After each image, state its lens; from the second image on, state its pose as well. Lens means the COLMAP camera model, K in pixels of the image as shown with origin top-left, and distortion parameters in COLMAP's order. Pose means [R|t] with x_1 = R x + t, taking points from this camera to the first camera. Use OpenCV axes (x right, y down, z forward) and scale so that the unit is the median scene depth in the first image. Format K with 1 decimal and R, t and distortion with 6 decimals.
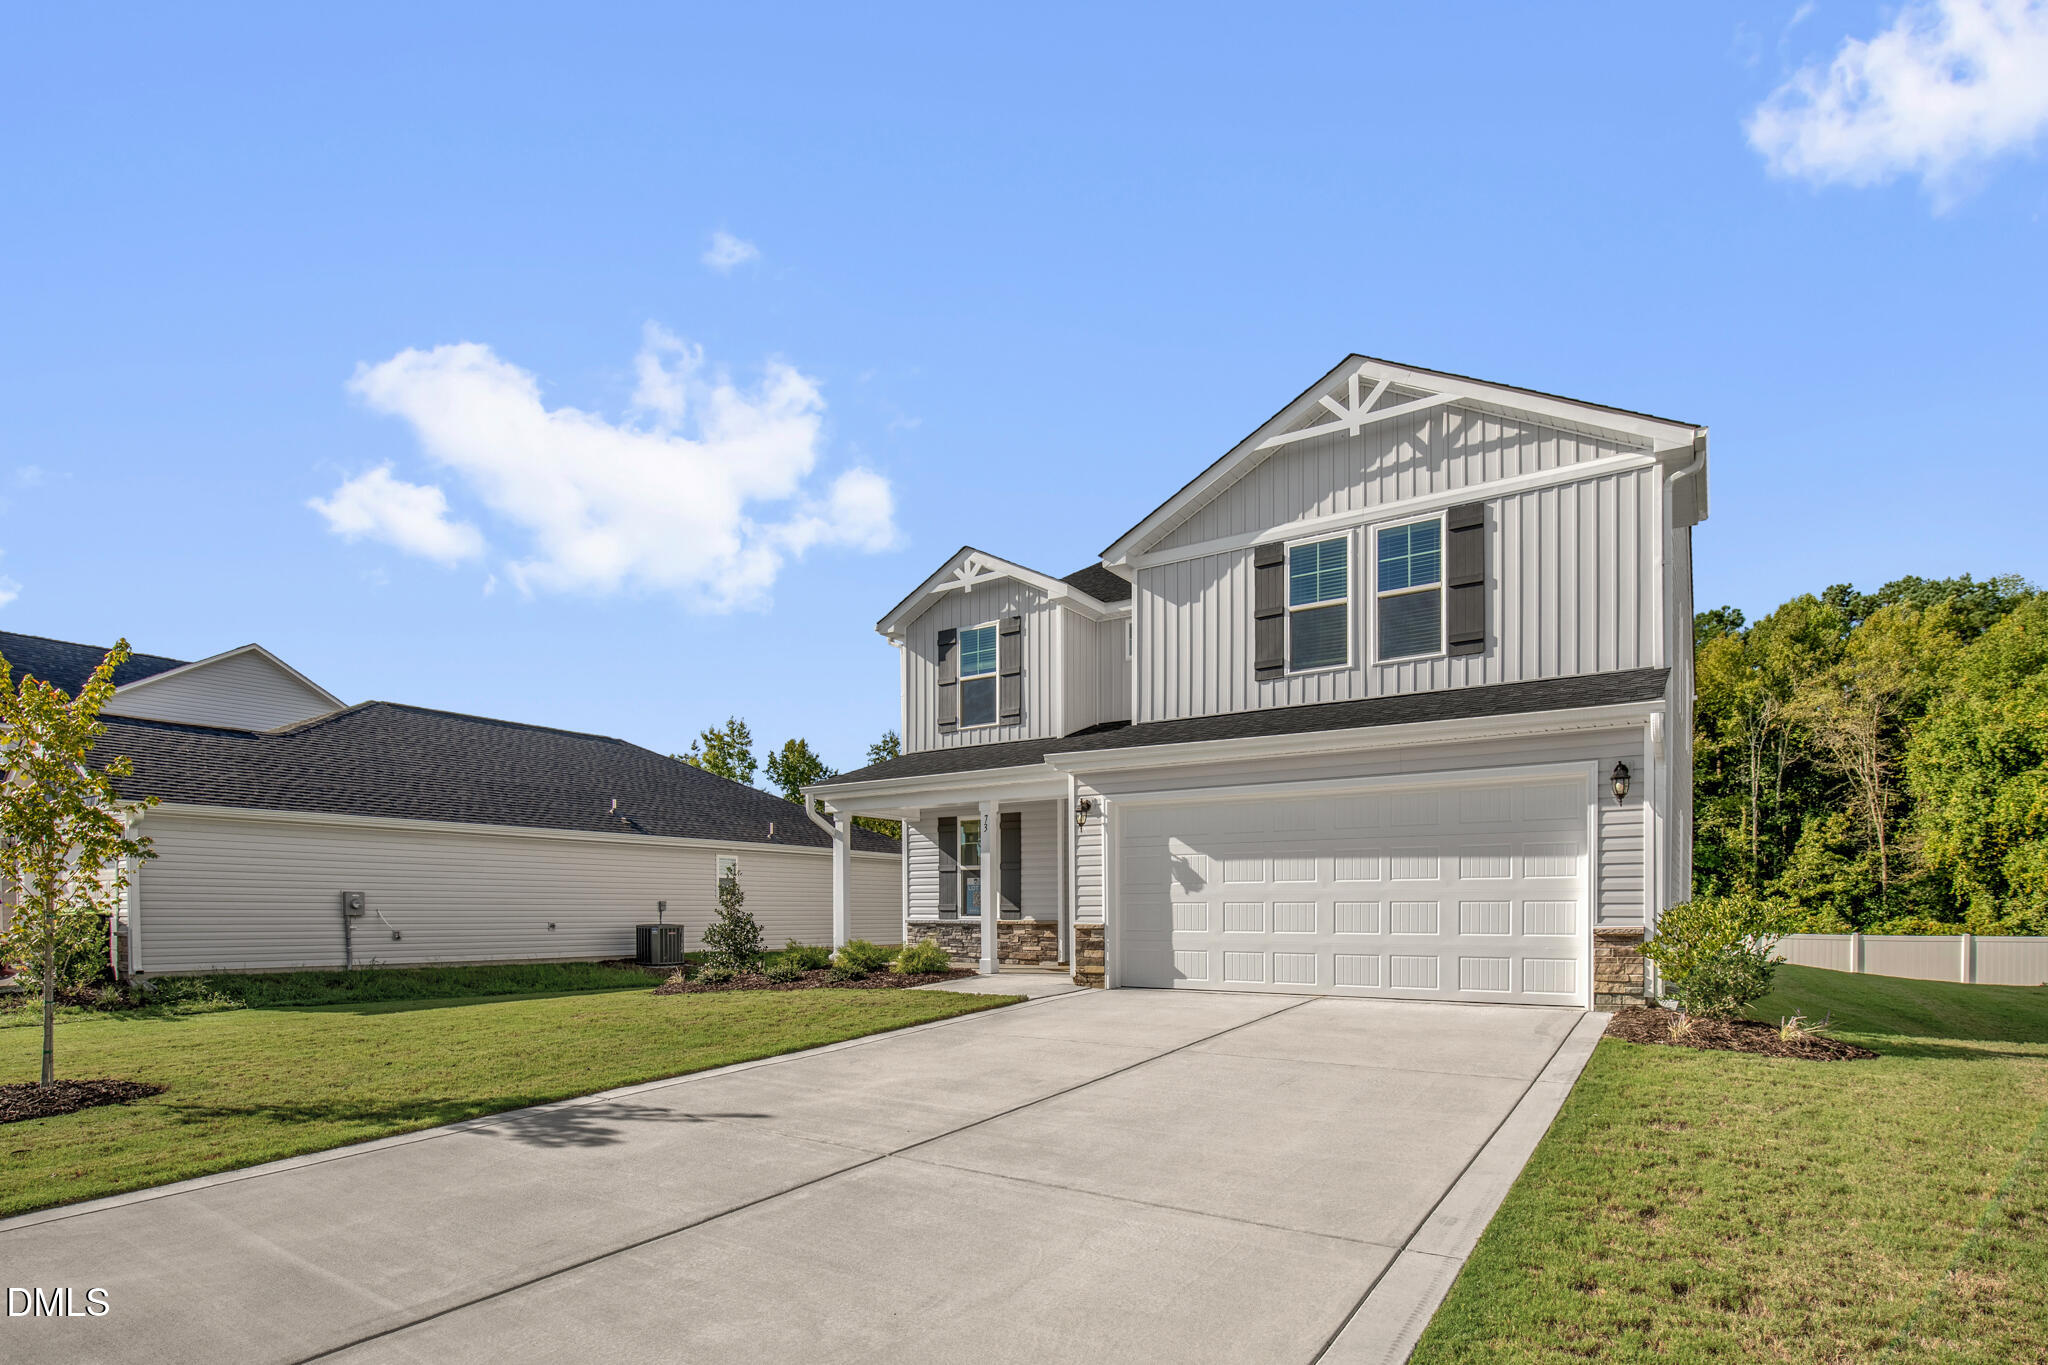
lens RADIAL K [[986.7, 0, 1032.6], [0, 986.7, 705.8], [0, 0, 1]] dist [-0.012479, 0.000712]
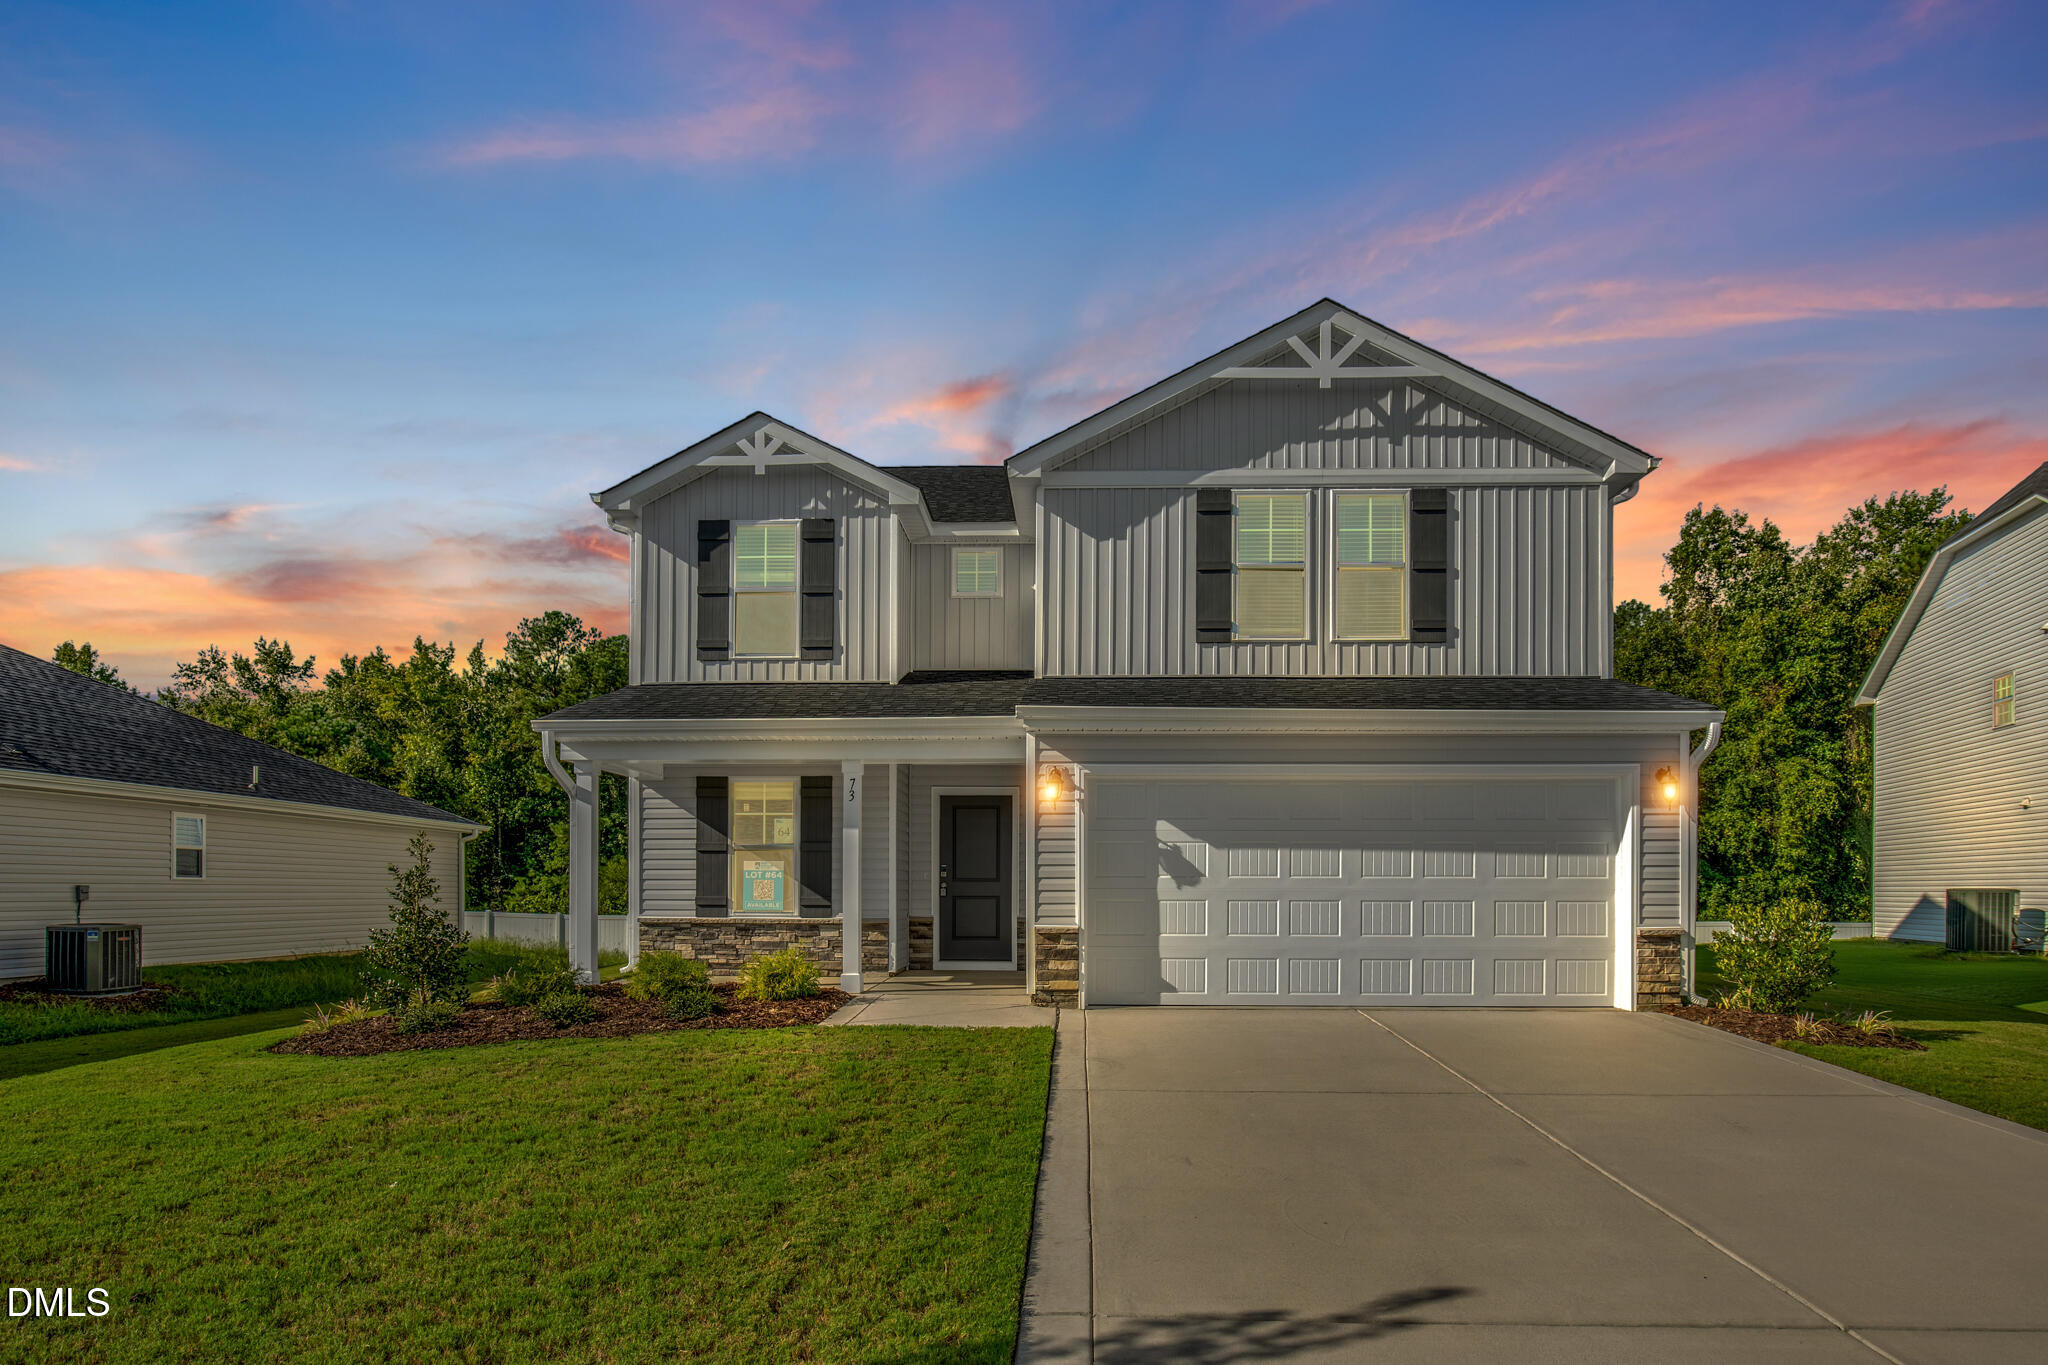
lens RADIAL K [[1062.3, 0, 1024.0], [0, 1062.3, 703.4], [0, 0, 1]] dist [-0.013355, -0.000514]
pose [[0.856150, 0.092986, 0.508292, -0.380754], [-0.107521, 0.994202, -0.000772, 0.046184], [-0.505417, -0.053992, 0.861185, 0.281791]]
